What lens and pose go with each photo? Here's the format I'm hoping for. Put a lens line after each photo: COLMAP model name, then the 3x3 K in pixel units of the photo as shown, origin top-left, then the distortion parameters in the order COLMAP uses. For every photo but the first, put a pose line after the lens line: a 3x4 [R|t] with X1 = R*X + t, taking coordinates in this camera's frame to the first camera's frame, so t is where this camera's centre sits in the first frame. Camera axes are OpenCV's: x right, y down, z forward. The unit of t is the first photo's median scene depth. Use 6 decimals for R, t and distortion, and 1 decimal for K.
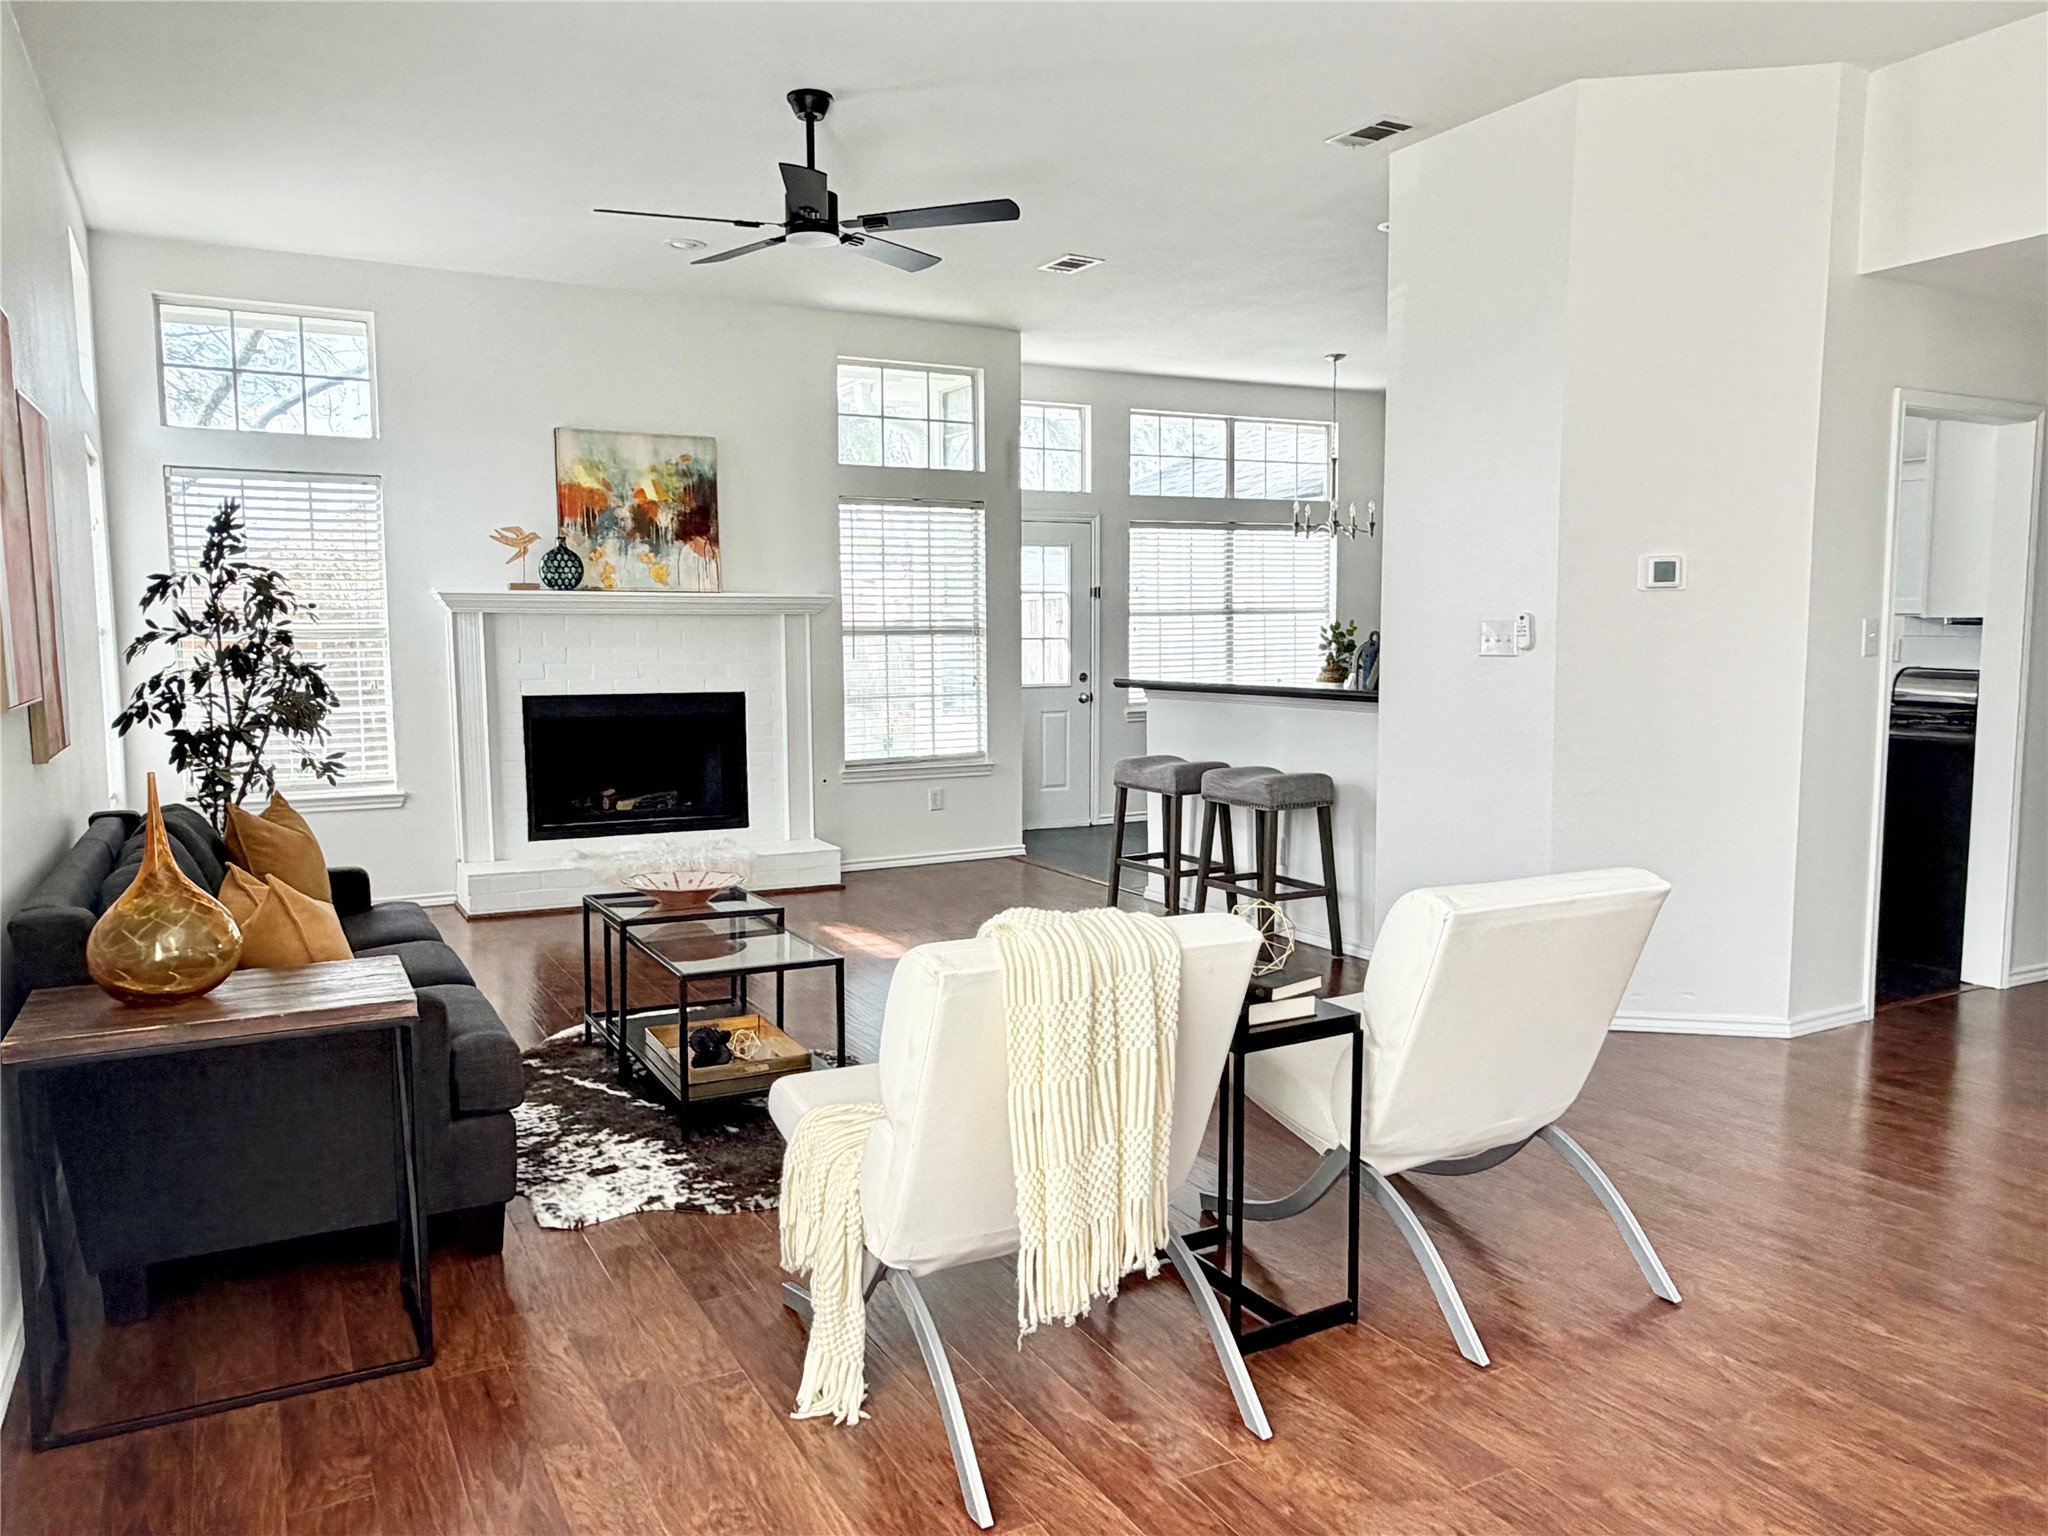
lens RADIAL K [[1451.9, 0, 1026.4], [0, 1451.9, 772.6], [0, 0, 1]] dist [-0.000520, 0.008573]
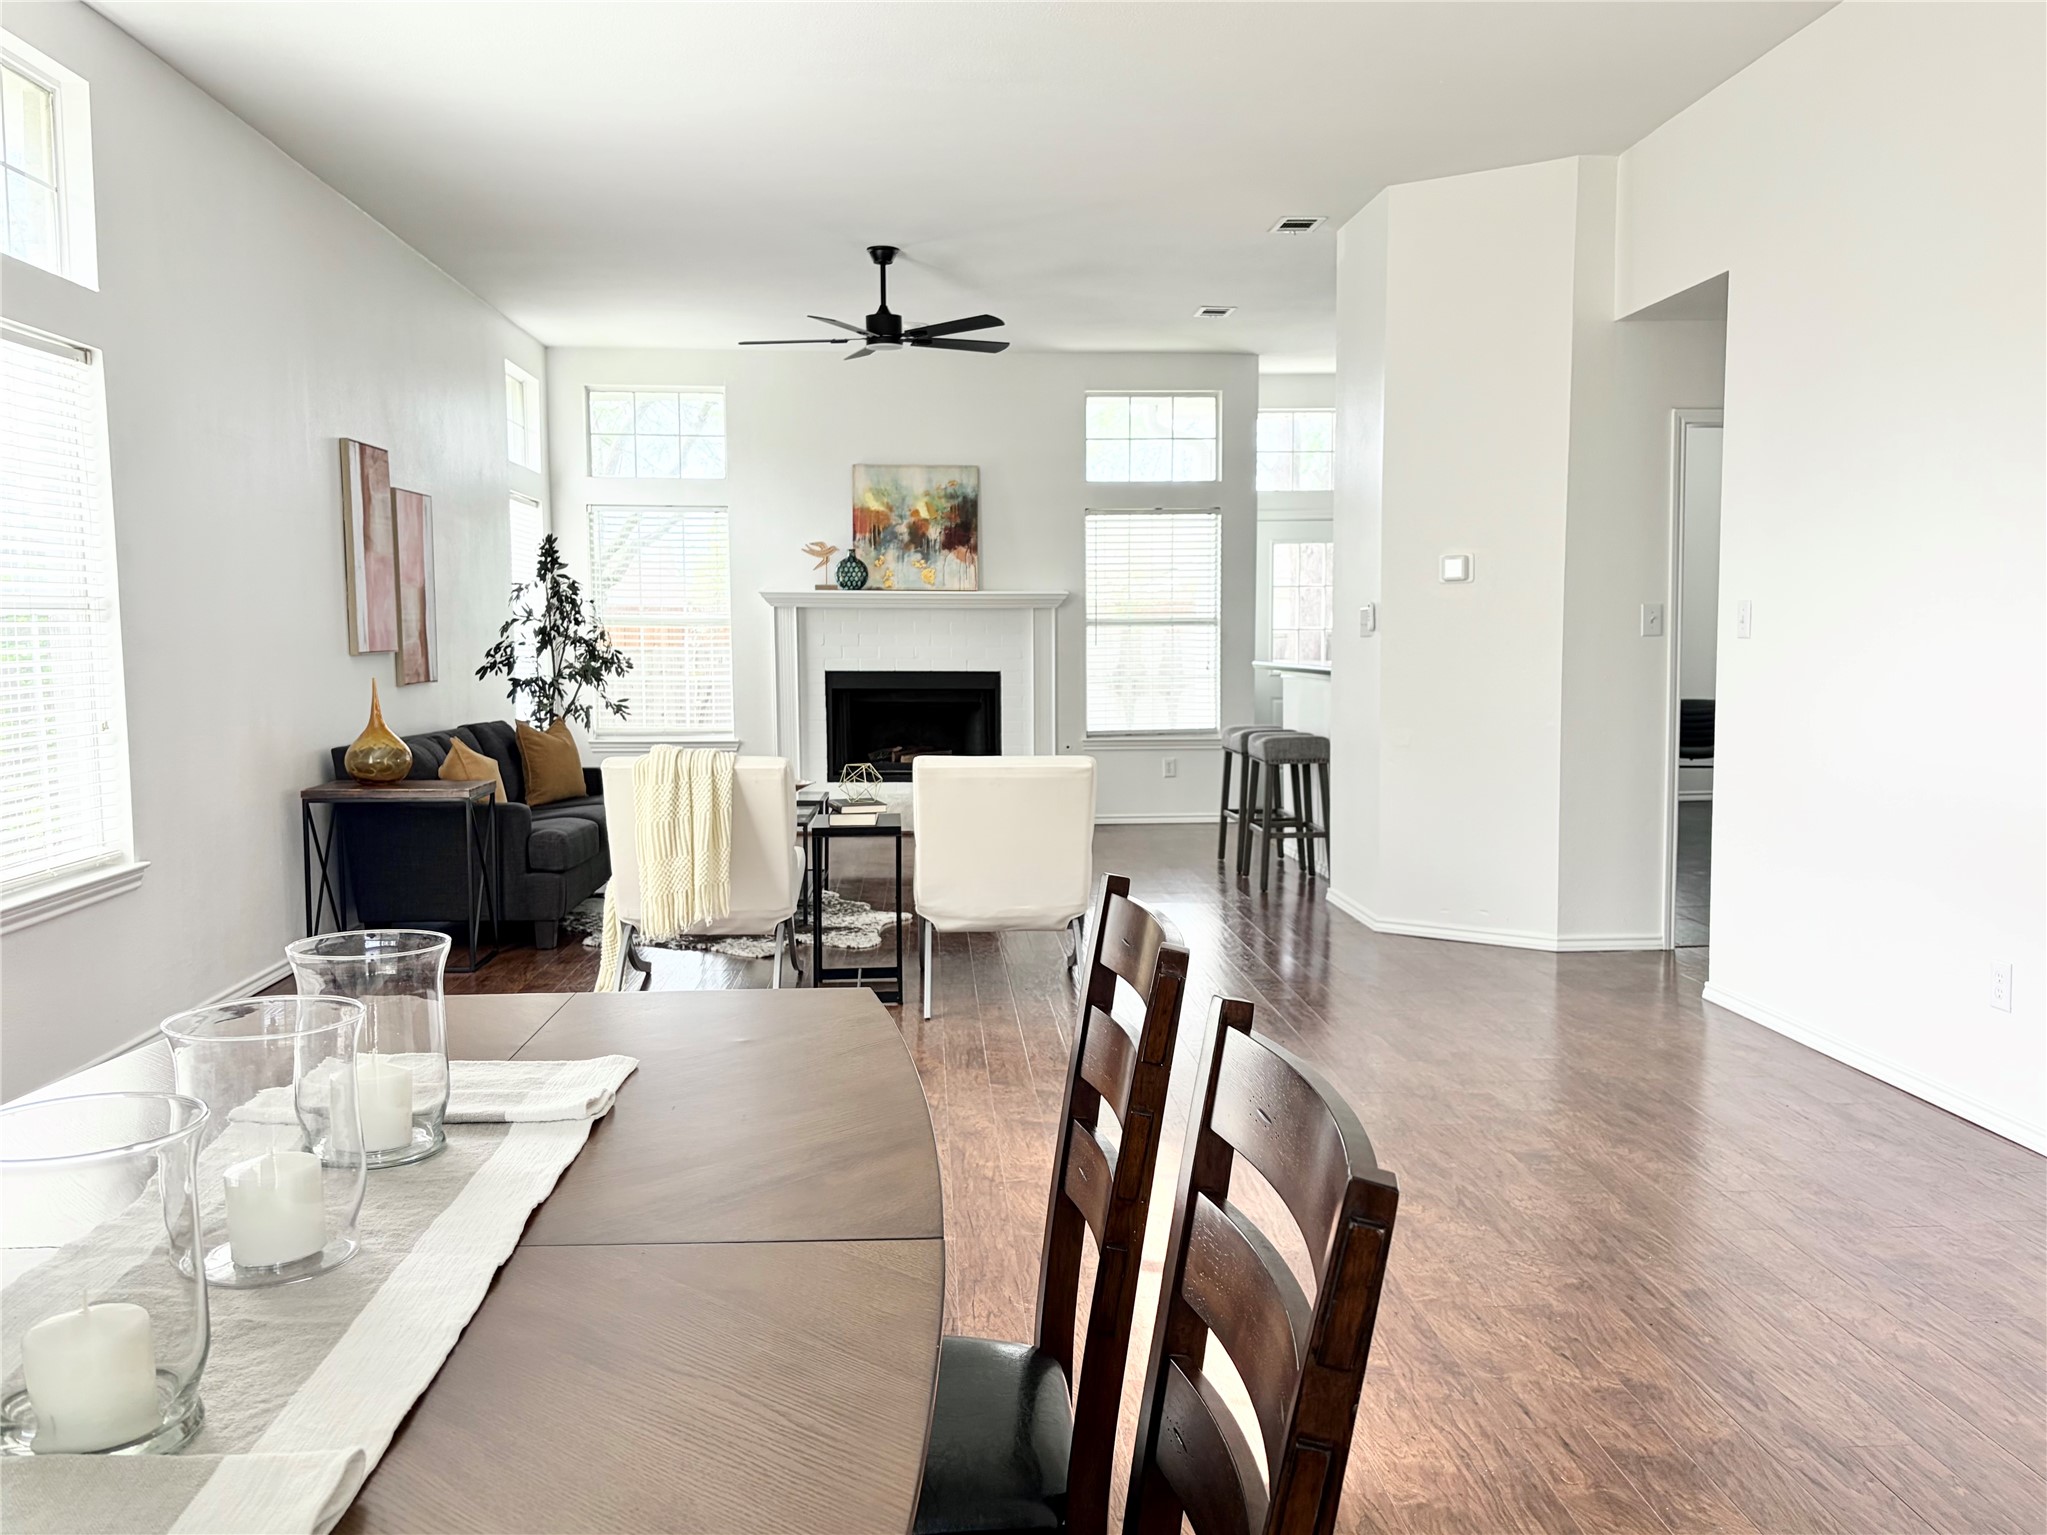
lens RADIAL K [[1680.9, 0, 1023.2], [0, 1680.9, 781.2], [0, 0, 1]] dist [0.087605, -0.000939]
pose [[0.907584, 0.038752, -0.418079, 0.445048], [-0.041966, 0.999118, 0.001509, 0.036212], [0.417768, 0.016176, 0.908410, -0.298045]]
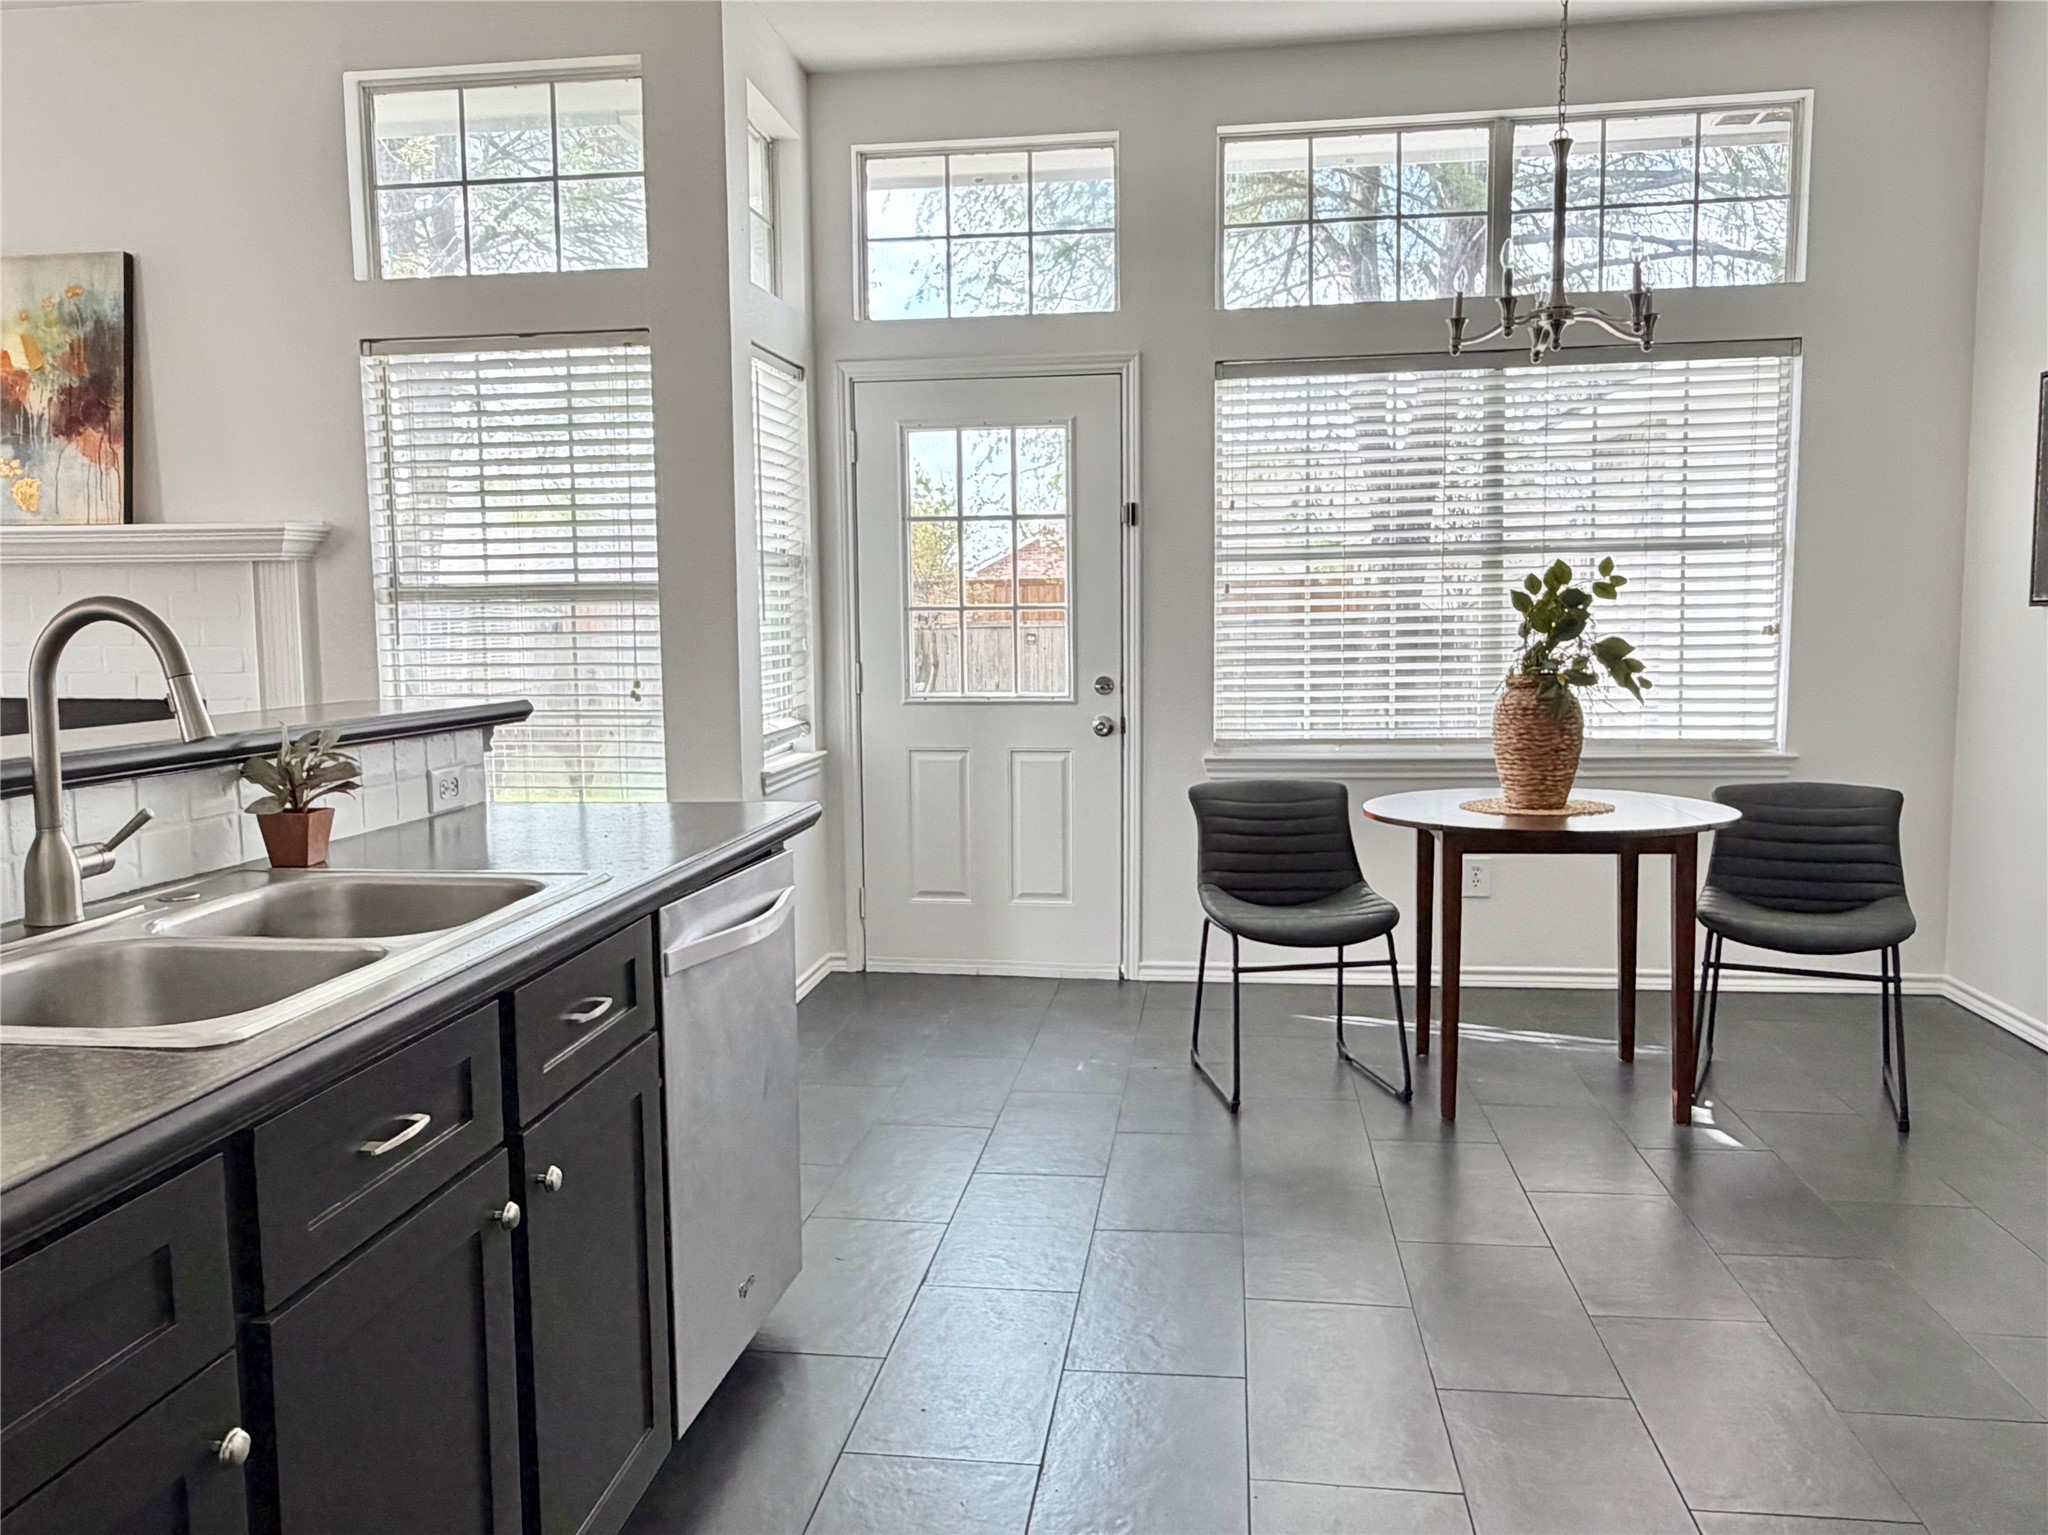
lens RADIAL K [[1451.9, 0, 1024.3], [0, 1451.9, 749.9], [0, 0, 1]] dist [-0.000520, 0.008573]
pose [[0.793611, 0.060514, -0.605409, 0.431534], [-0.058039, 0.998033, 0.023678, -0.071341], [0.605651, 0.016346, 0.795562, 0.780141]]
